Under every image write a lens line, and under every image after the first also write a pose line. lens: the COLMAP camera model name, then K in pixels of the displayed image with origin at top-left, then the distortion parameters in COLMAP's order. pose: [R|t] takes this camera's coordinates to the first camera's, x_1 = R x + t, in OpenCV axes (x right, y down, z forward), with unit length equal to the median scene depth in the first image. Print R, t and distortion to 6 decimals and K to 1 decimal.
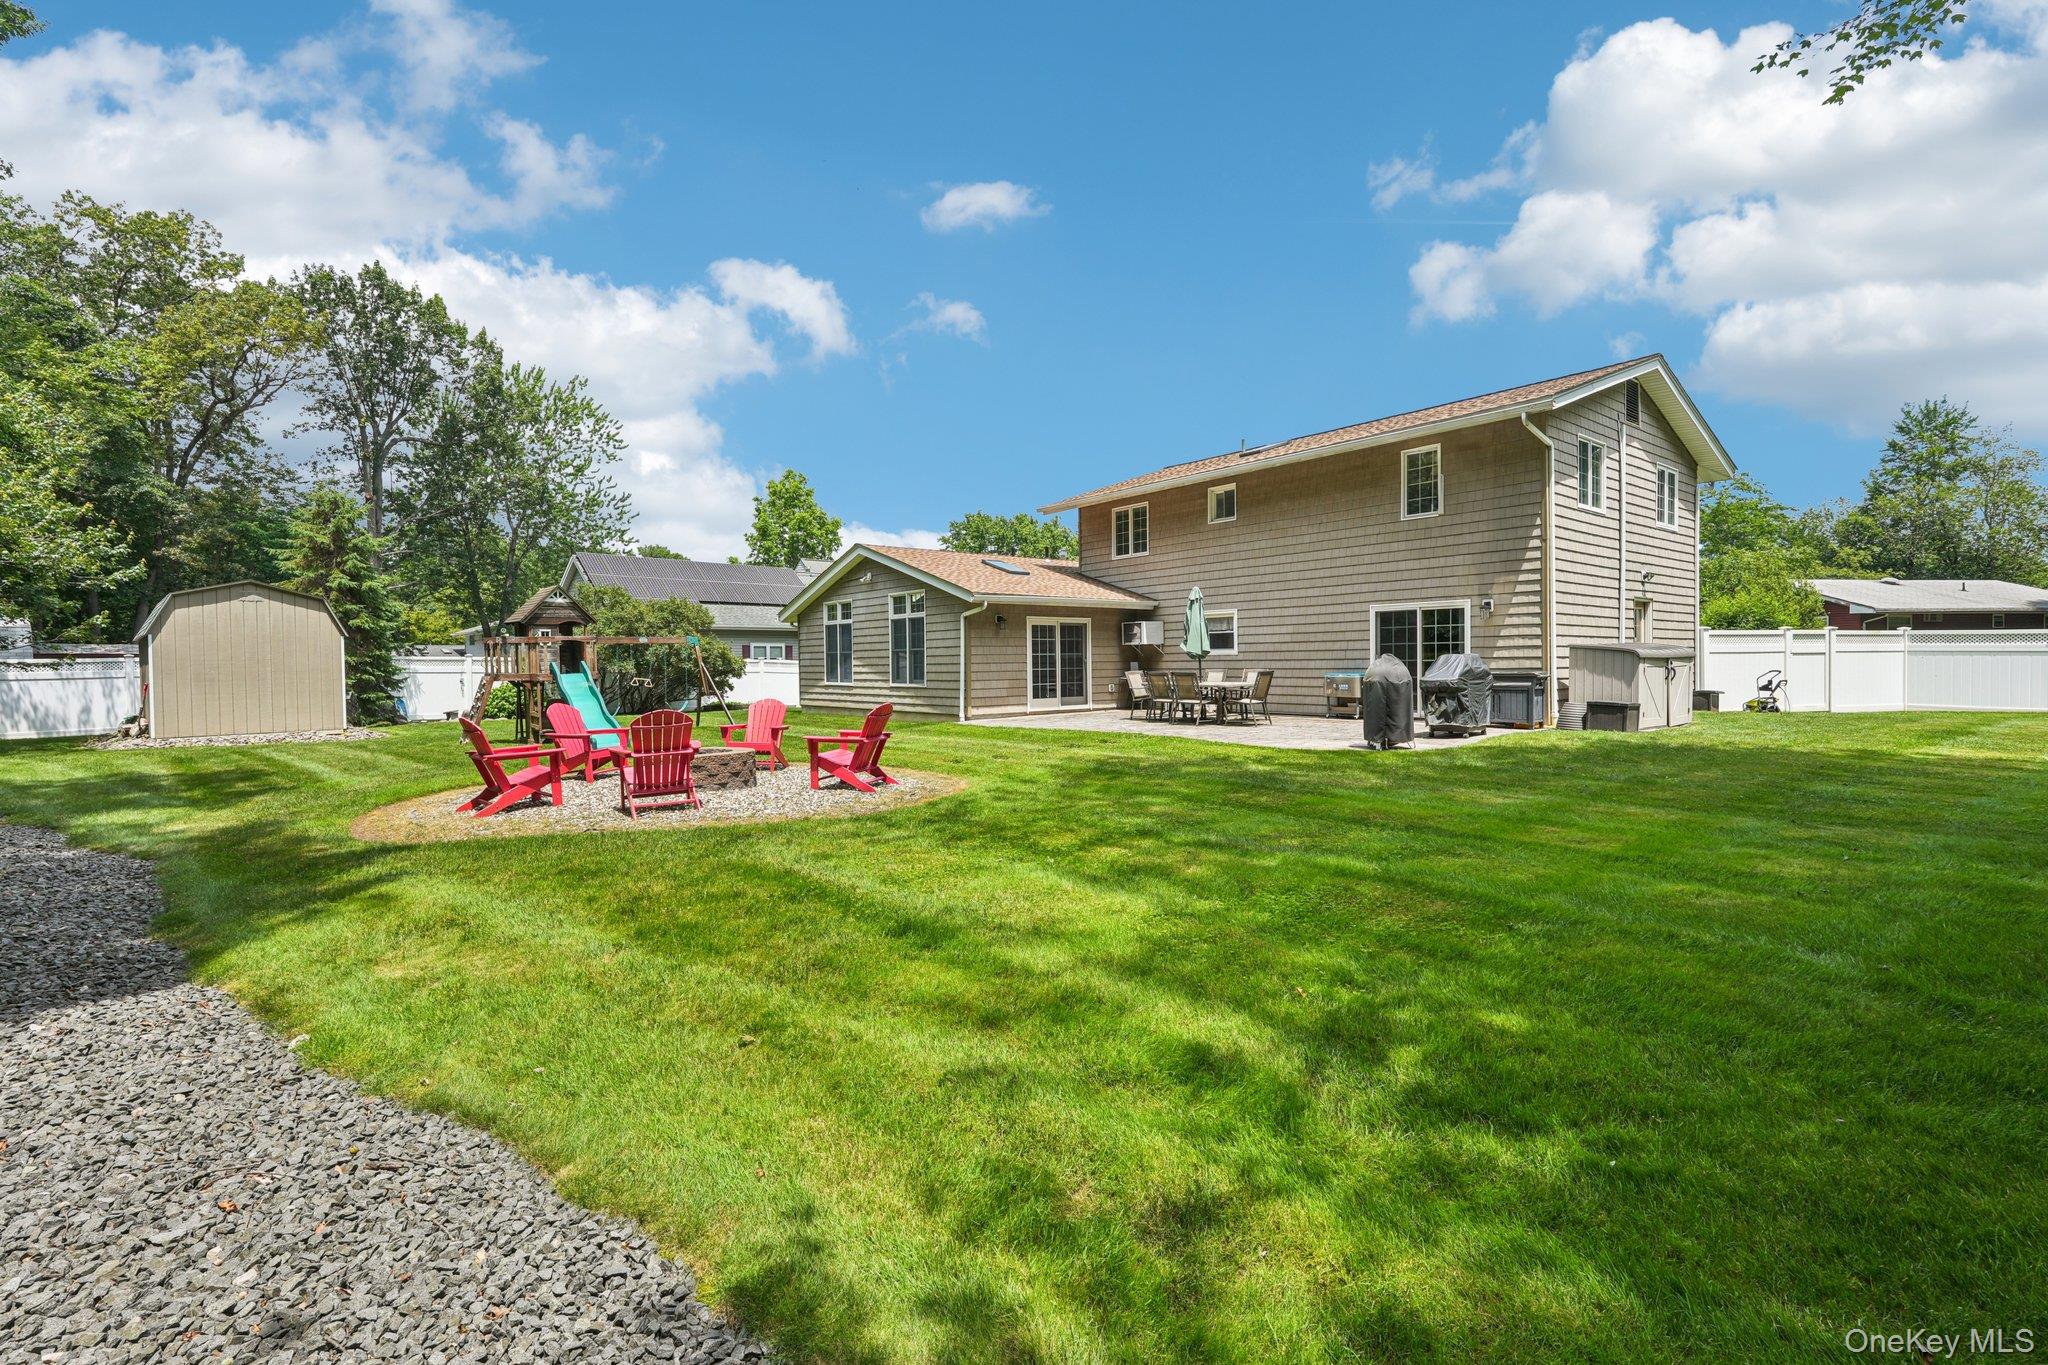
lens RADIAL K [[917.5, 0, 1017.1], [0, 917.5, 668.1], [0, 0, 1]] dist [-0.018291, 0.008534]
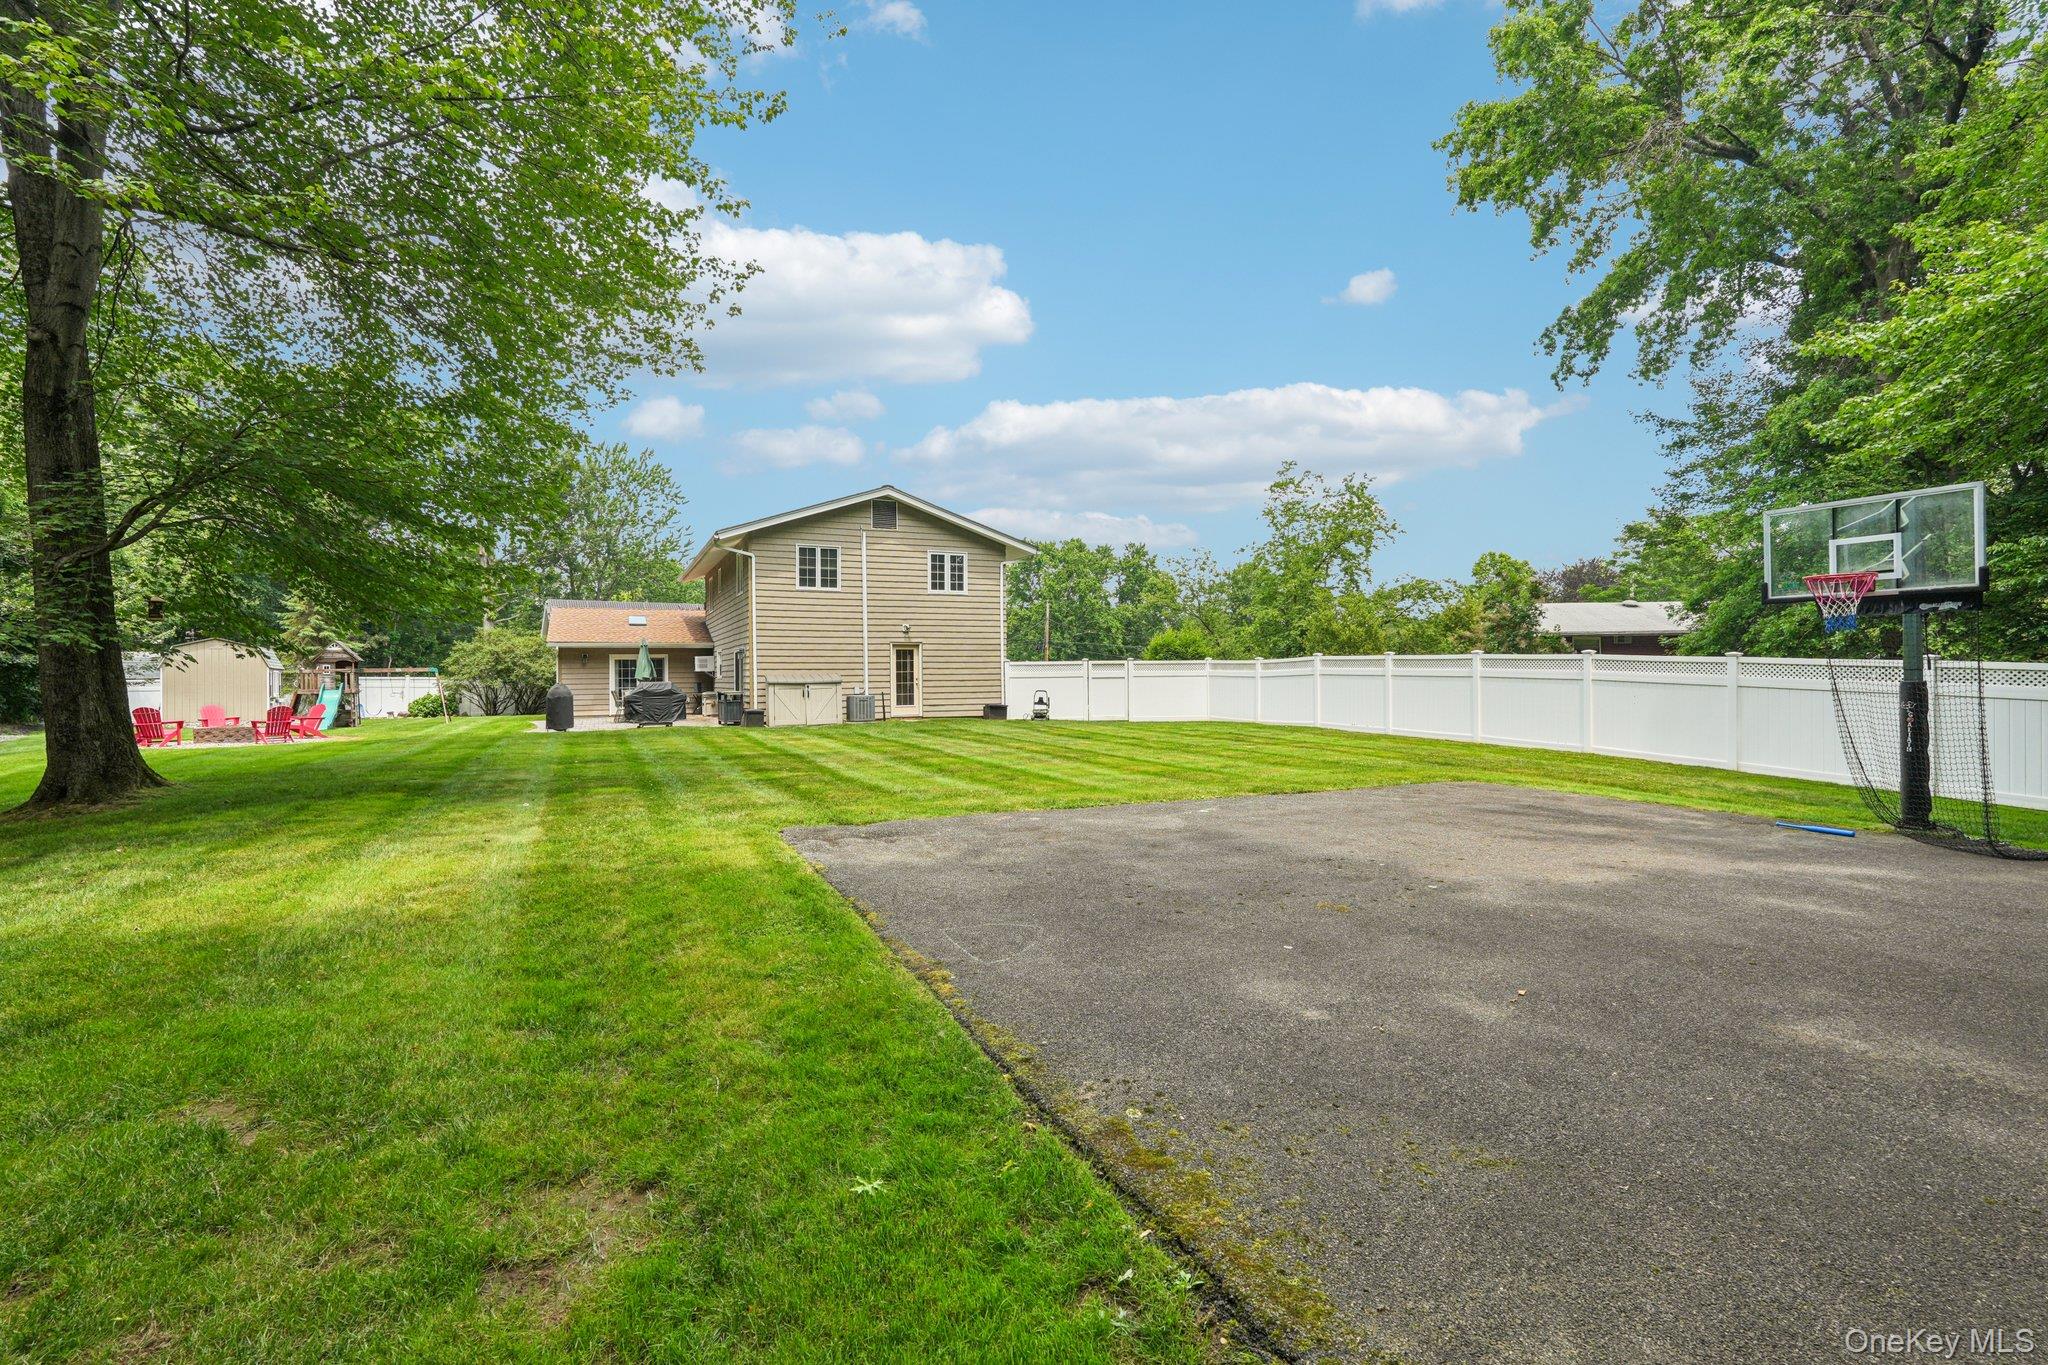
lens RADIAL K [[917.5, 0, 1020.2], [0, 917.5, 676.8], [0, 0, 1]] dist [-0.018291, 0.008534]
pose [[0.973896, 0.000700, -0.226995, 1.072240], [-0.001241, 0.999997, -0.002239, -0.014827], [0.226992, 0.002462, 0.973893, -0.381435]]
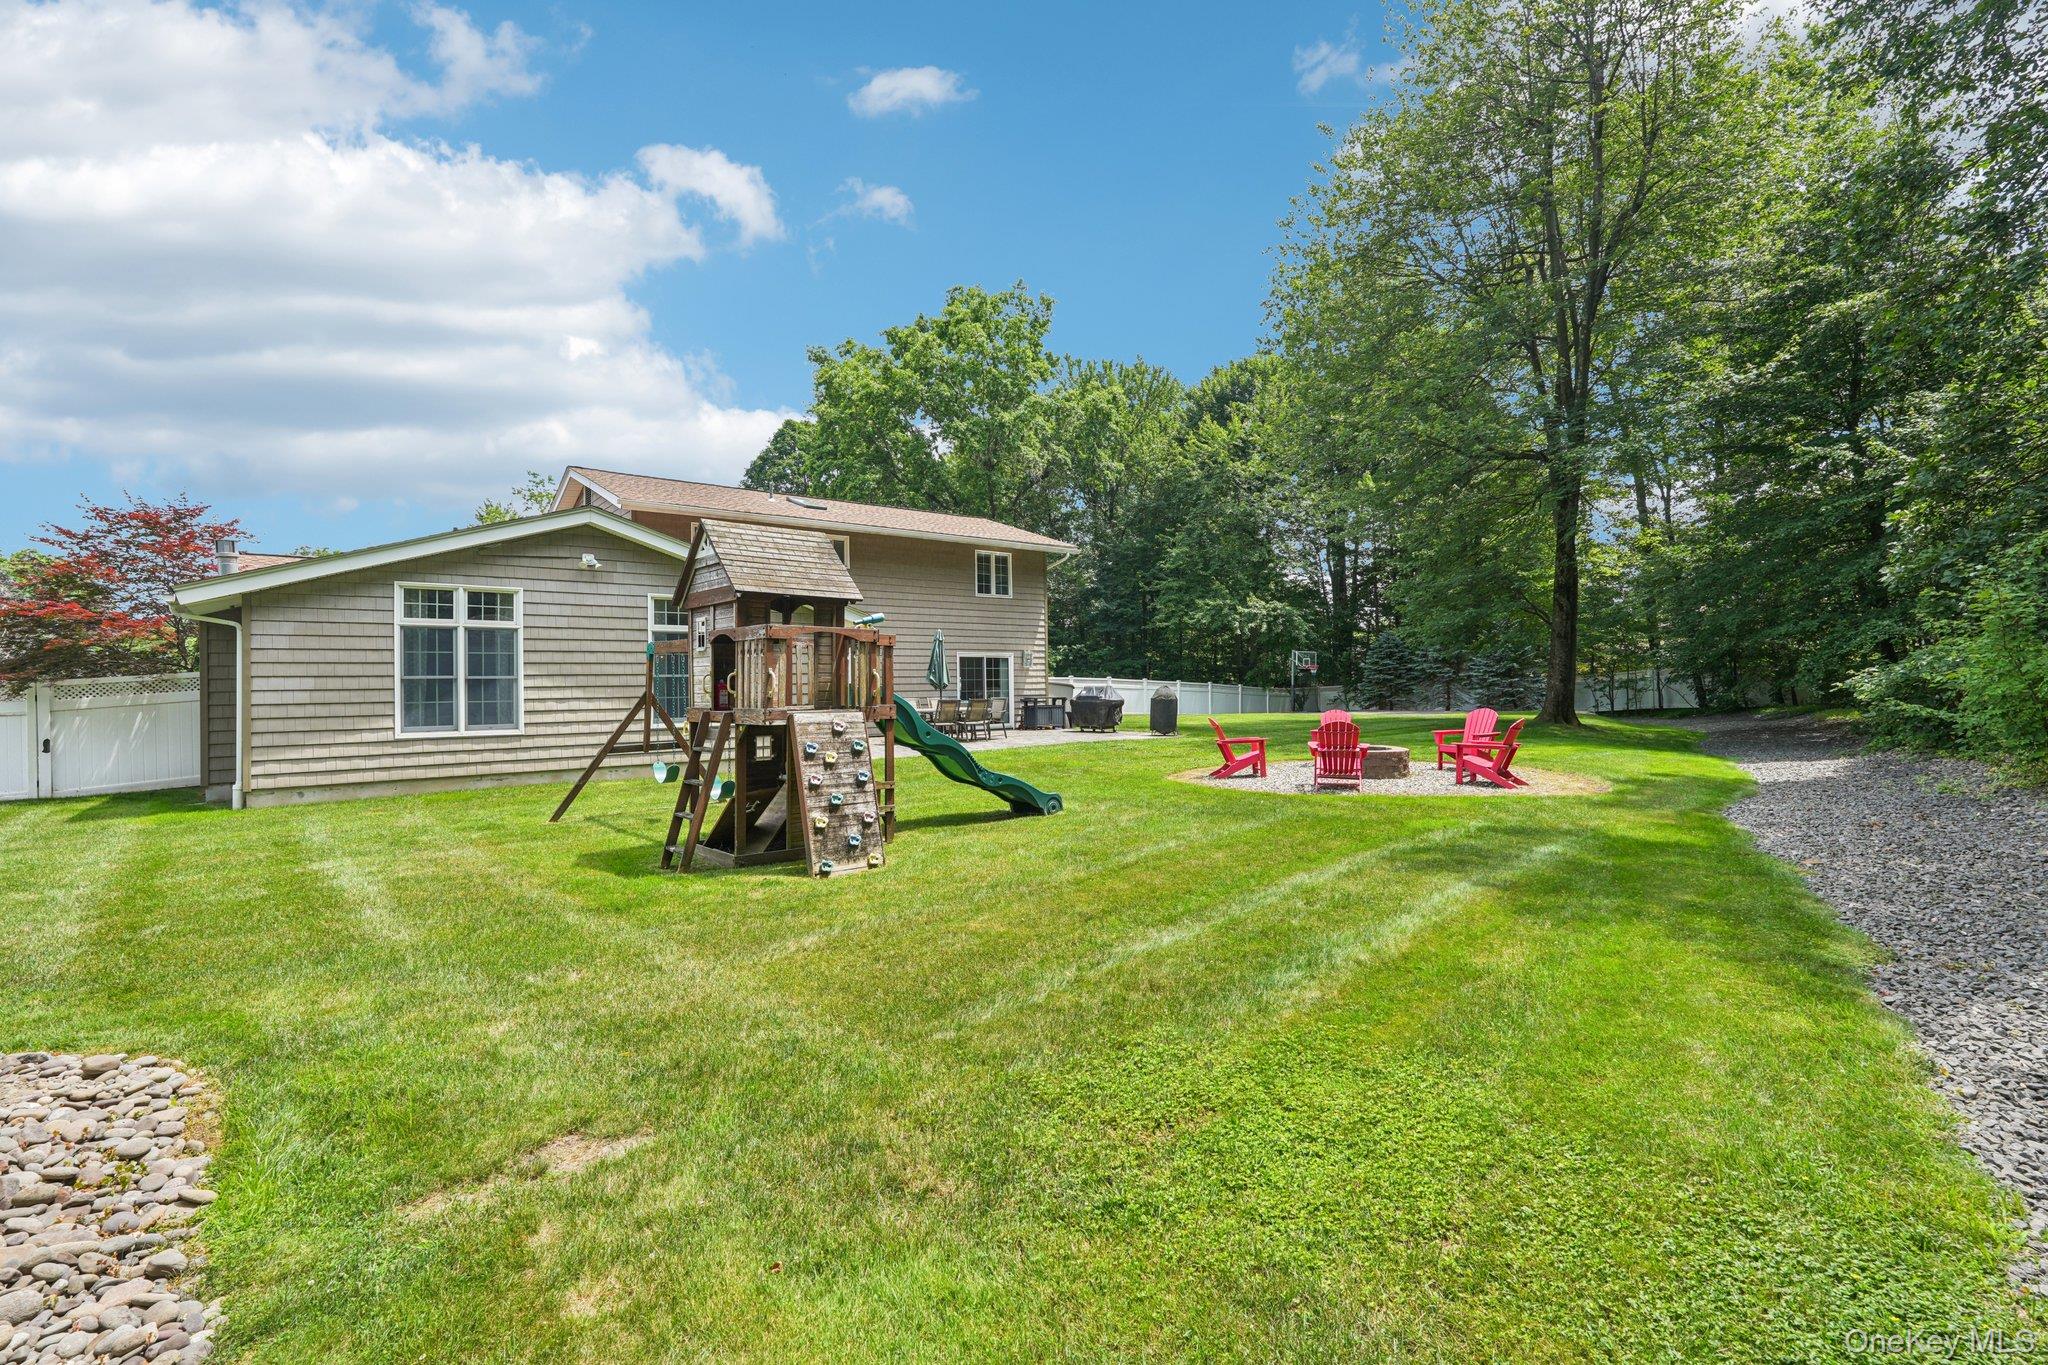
lens RADIAL K [[917.5, 0, 1011.0], [0, 917.5, 688.1], [0, 0, 1]] dist [-0.018291, 0.008534]
pose [[0.004417, 0.009352, 0.999947, -0.896639], [0.021189, 0.999731, -0.009443, 0.002036], [-0.999766, 0.021230, 0.004218, 0.794735]]
